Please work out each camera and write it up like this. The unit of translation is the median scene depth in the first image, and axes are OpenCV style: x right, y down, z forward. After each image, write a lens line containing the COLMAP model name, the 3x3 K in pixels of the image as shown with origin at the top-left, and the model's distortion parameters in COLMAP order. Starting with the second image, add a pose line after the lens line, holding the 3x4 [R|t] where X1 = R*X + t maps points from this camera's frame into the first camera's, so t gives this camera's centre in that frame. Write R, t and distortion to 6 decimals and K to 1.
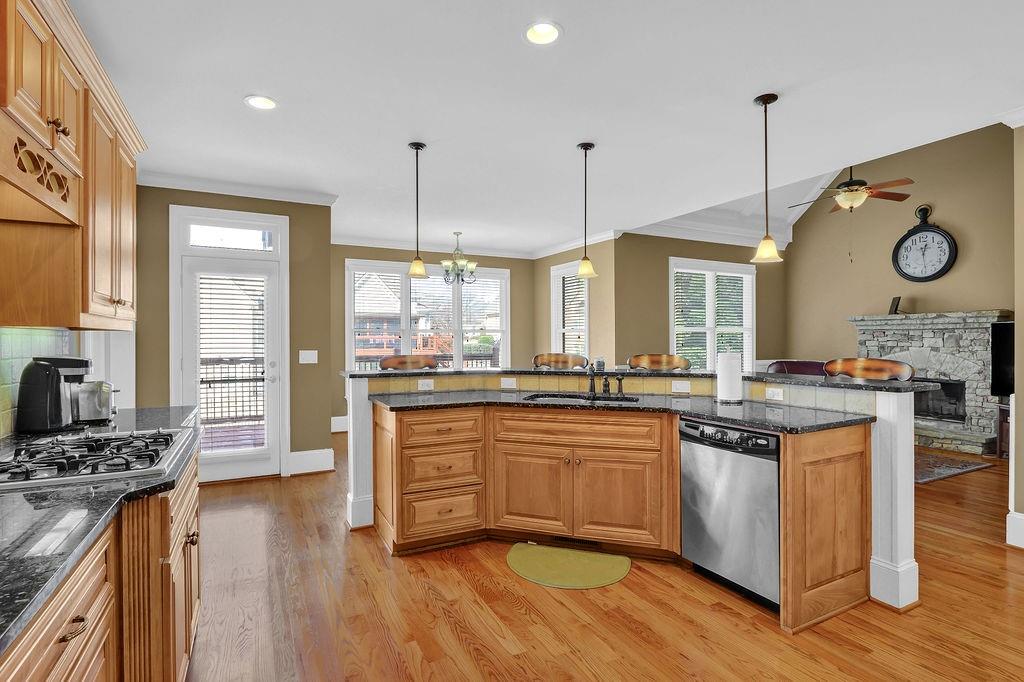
lens RADIAL K [[480.3, 0, 509.5], [0, 480.3, 341.7], [0, 0, 1]] dist [0.000019, 0.000042]
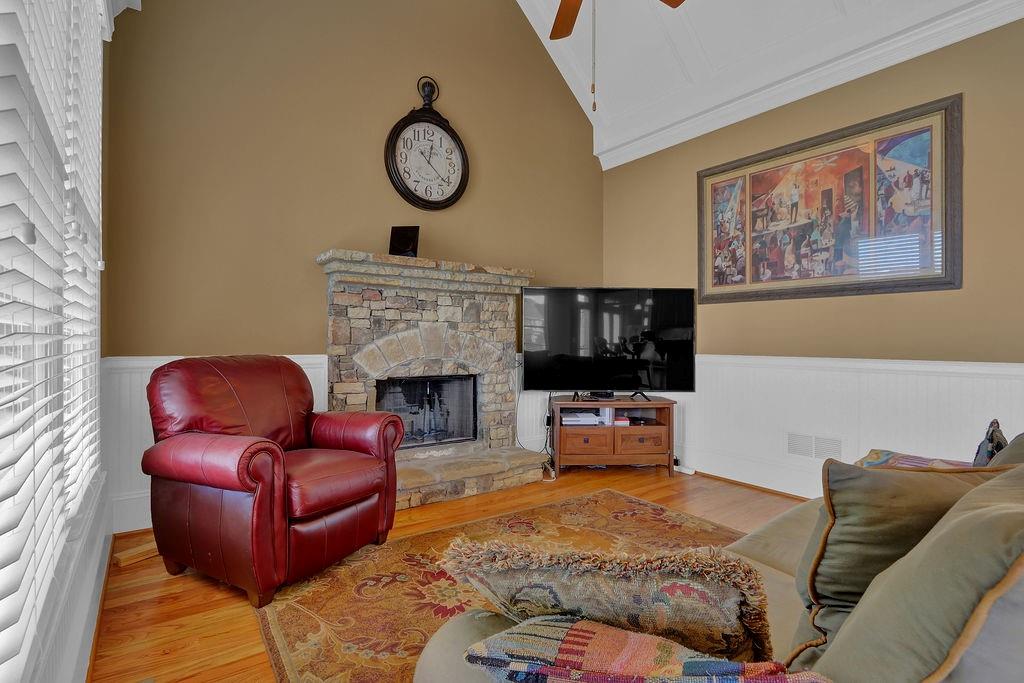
lens RADIAL K [[508.4, 0, 509.7], [0, 508.4, 340.9], [0, 0, 1]] dist [-0.001491, -0.000022]
pose [[-0.148219, 0.002296, 0.988952, 0.243464], [-0.000161, 0.999997, -0.002346, 0.035577], [-0.988955, -0.000507, -0.148218, 0.999418]]
